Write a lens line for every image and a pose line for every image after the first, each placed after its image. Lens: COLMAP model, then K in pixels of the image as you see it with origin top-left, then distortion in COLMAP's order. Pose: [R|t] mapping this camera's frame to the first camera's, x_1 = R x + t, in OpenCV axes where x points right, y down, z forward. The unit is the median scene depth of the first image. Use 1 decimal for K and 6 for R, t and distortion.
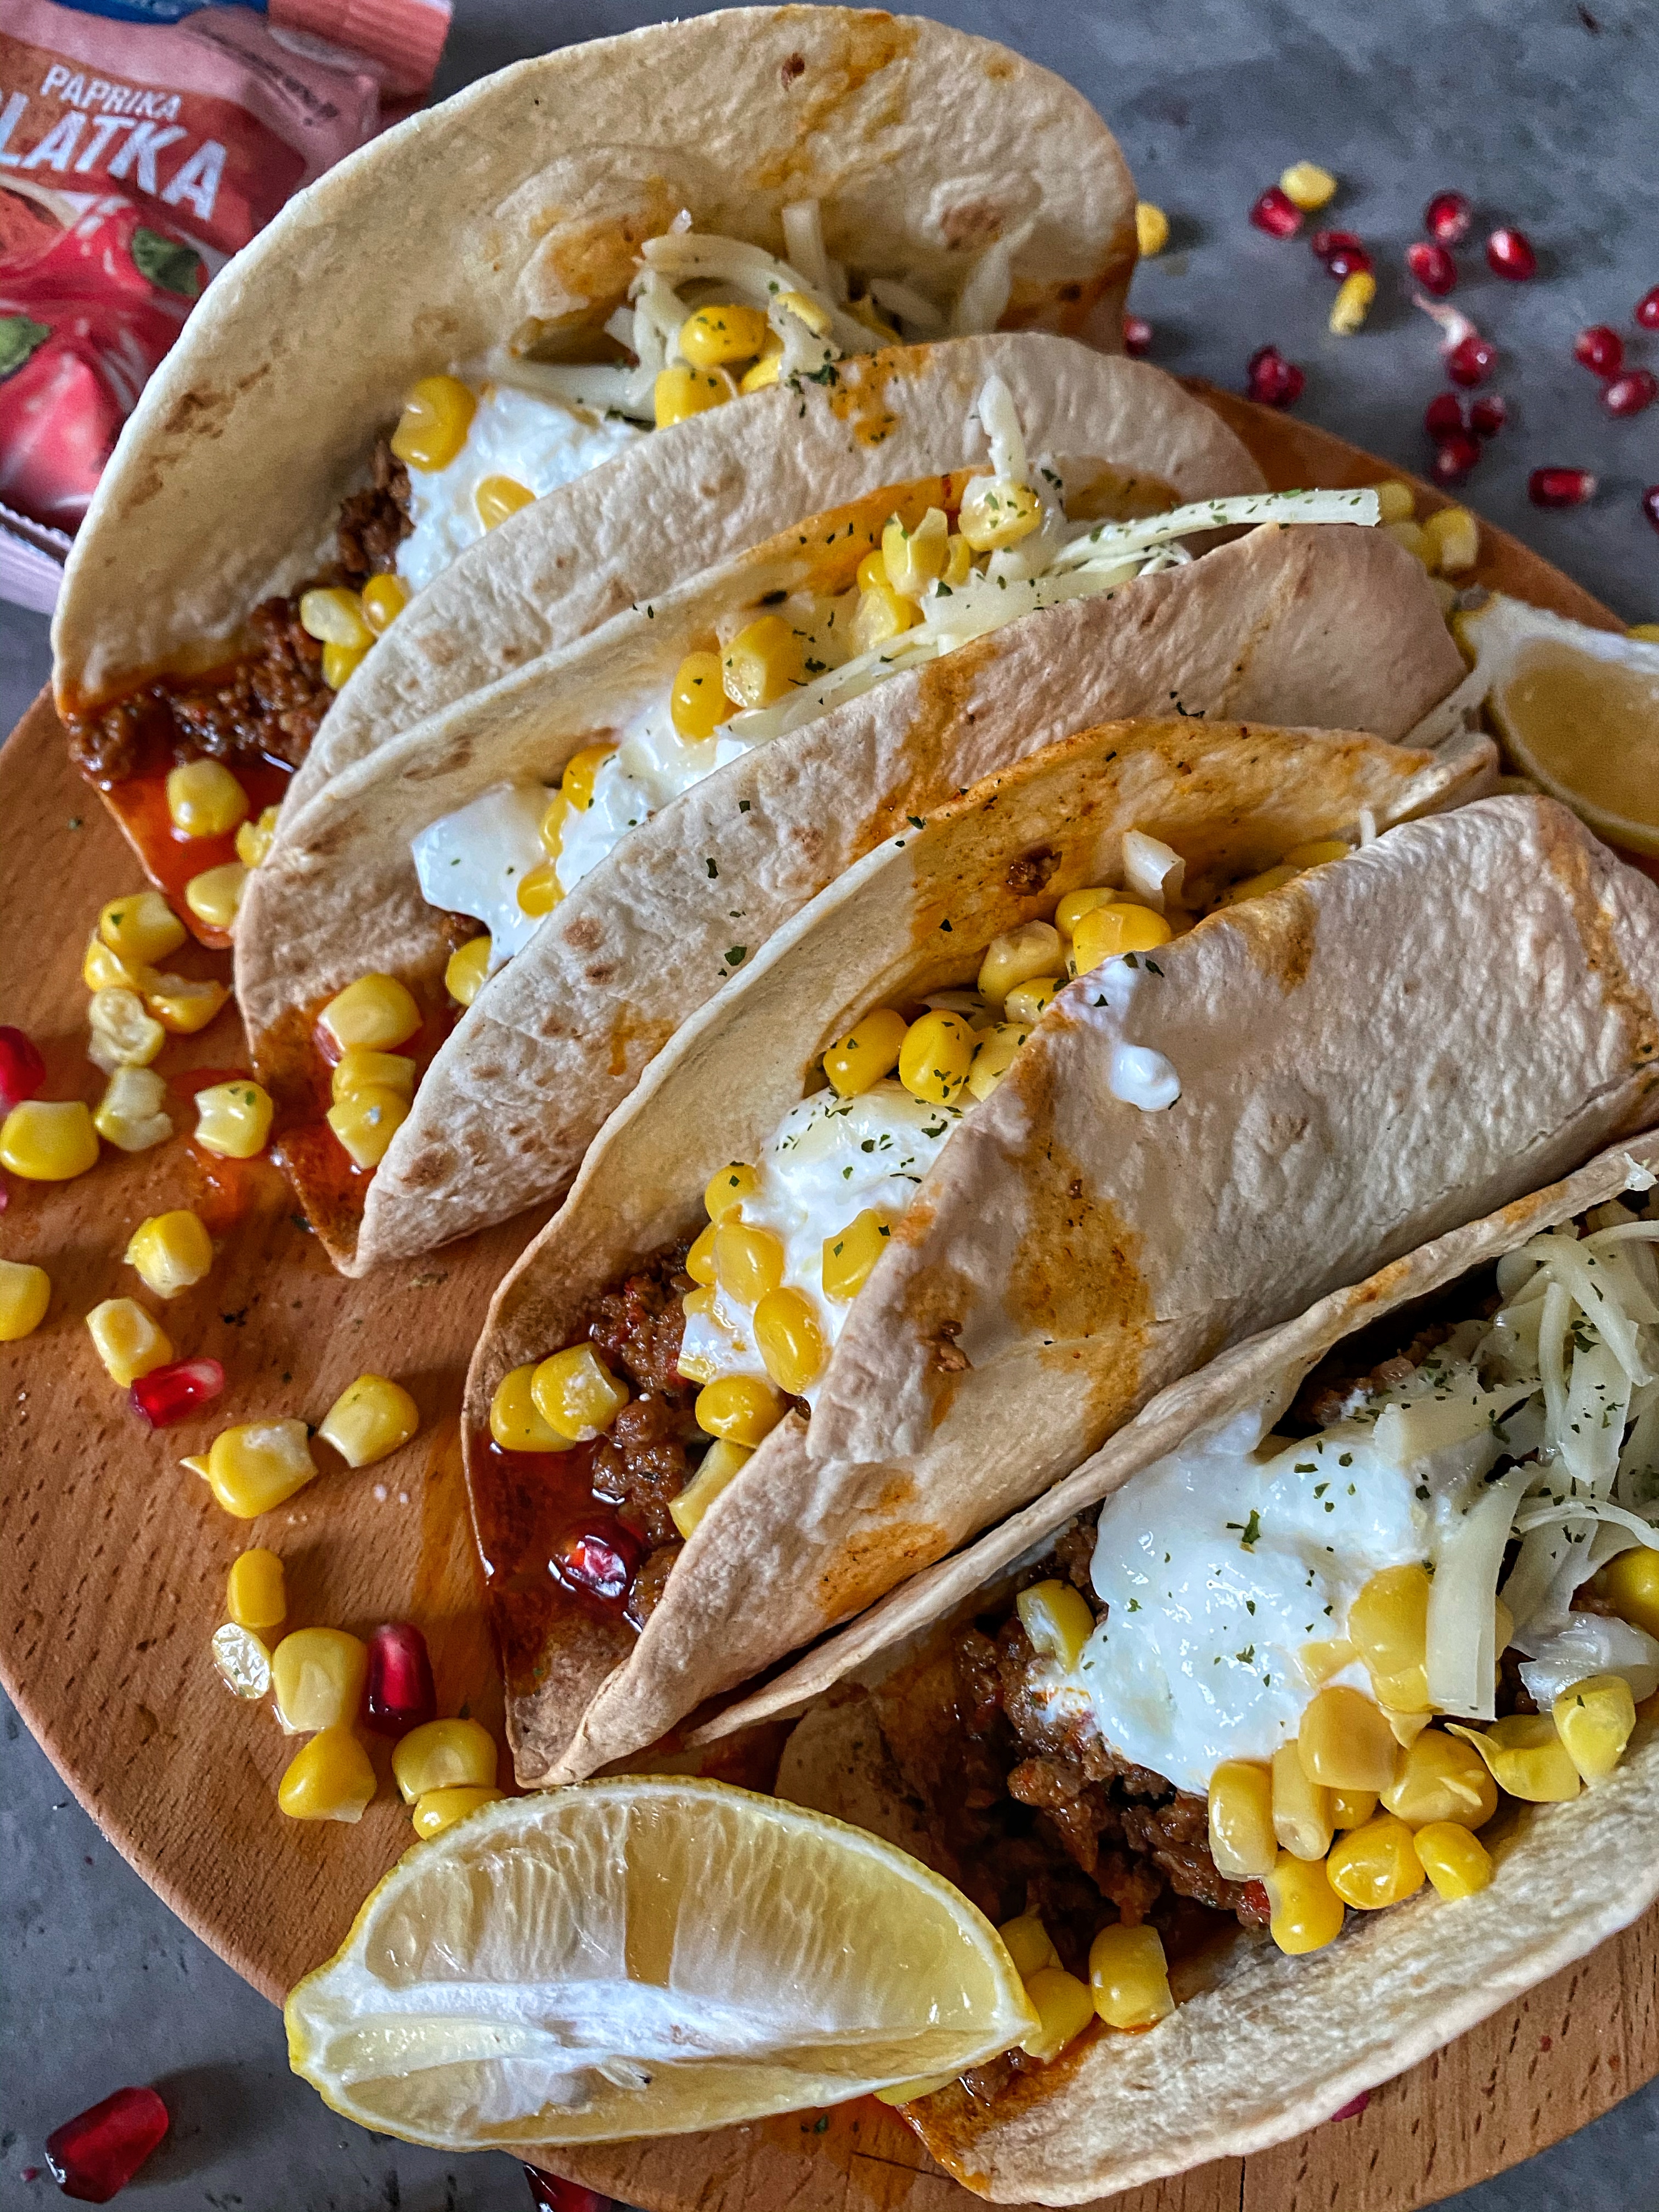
lens RADIAL K [[1667.2, 0, 829.5], [0, 1667.2, 1106.0], [0, 0, 1]] dist [0.044019, -0.195972]
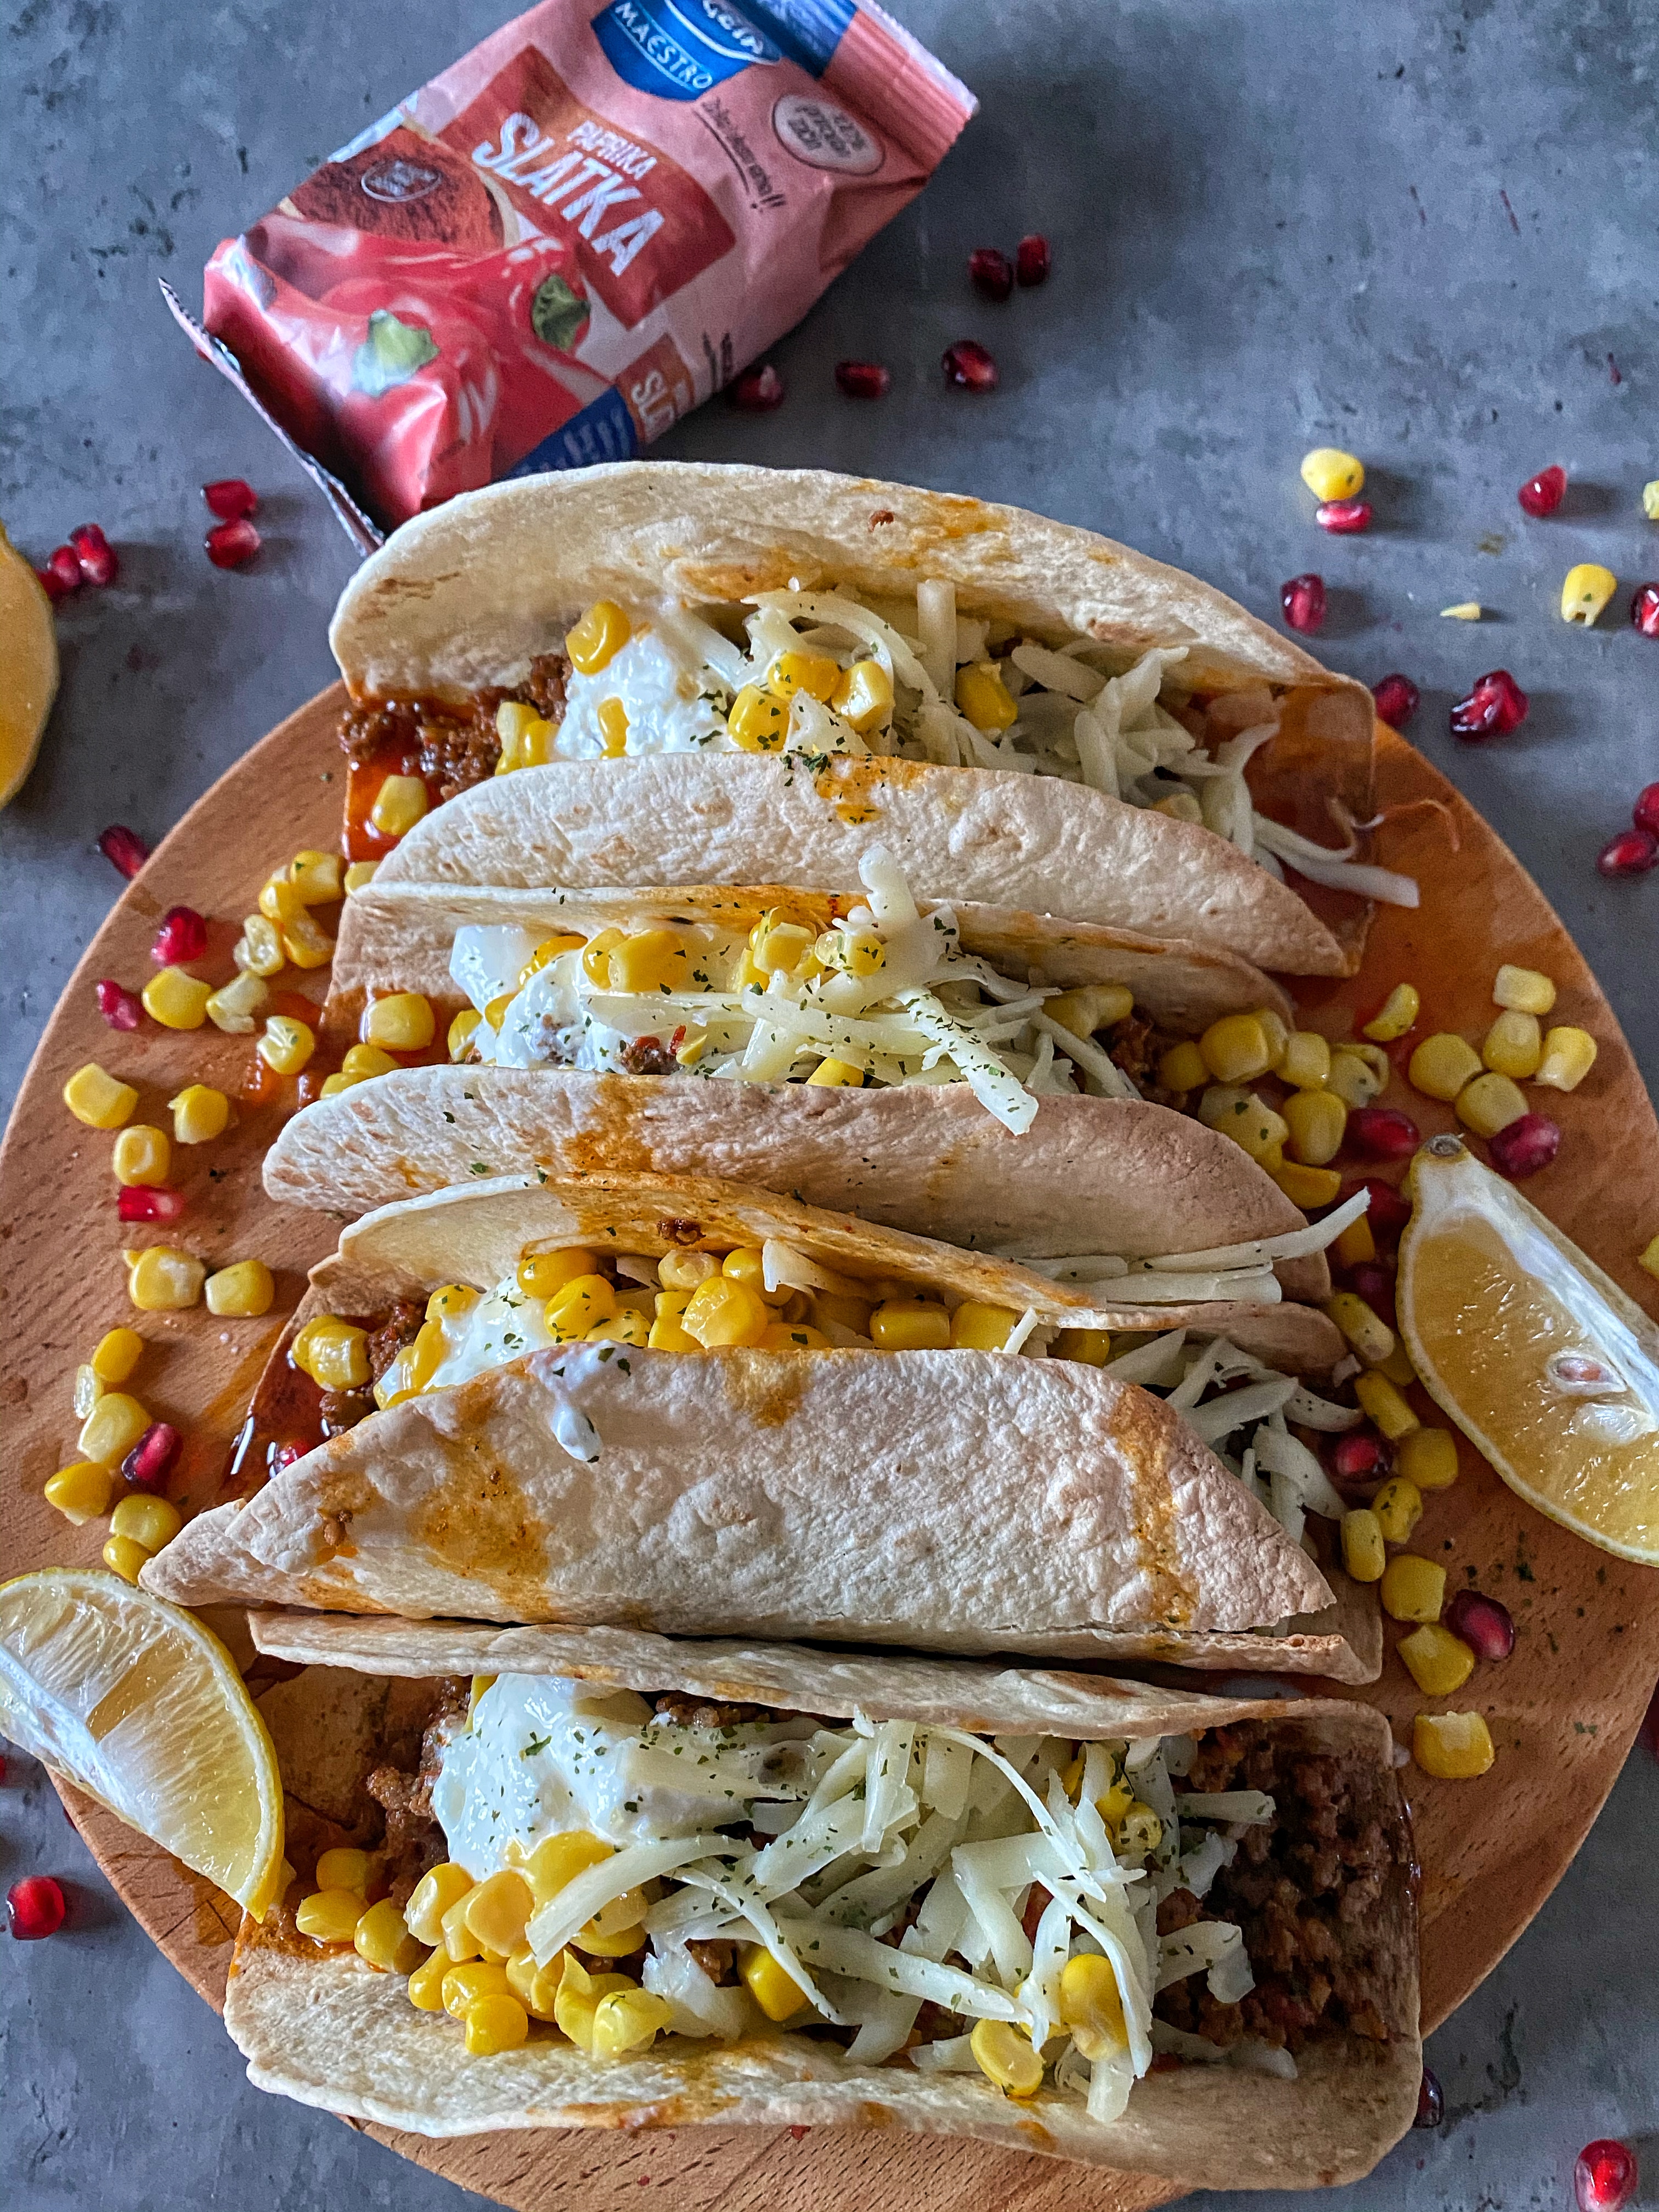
lens RADIAL K [[1646.9, 0, 829.5], [0, 1646.9, 1106.0], [0, 0, 1]] dist [0.092783, -0.326648]
pose [[0.809245, 0.498177, -0.311354, 0.496722], [-0.448266, 0.866191, 0.220840, -0.490895], [0.379710, -0.039144, 0.924277, -0.102710]]
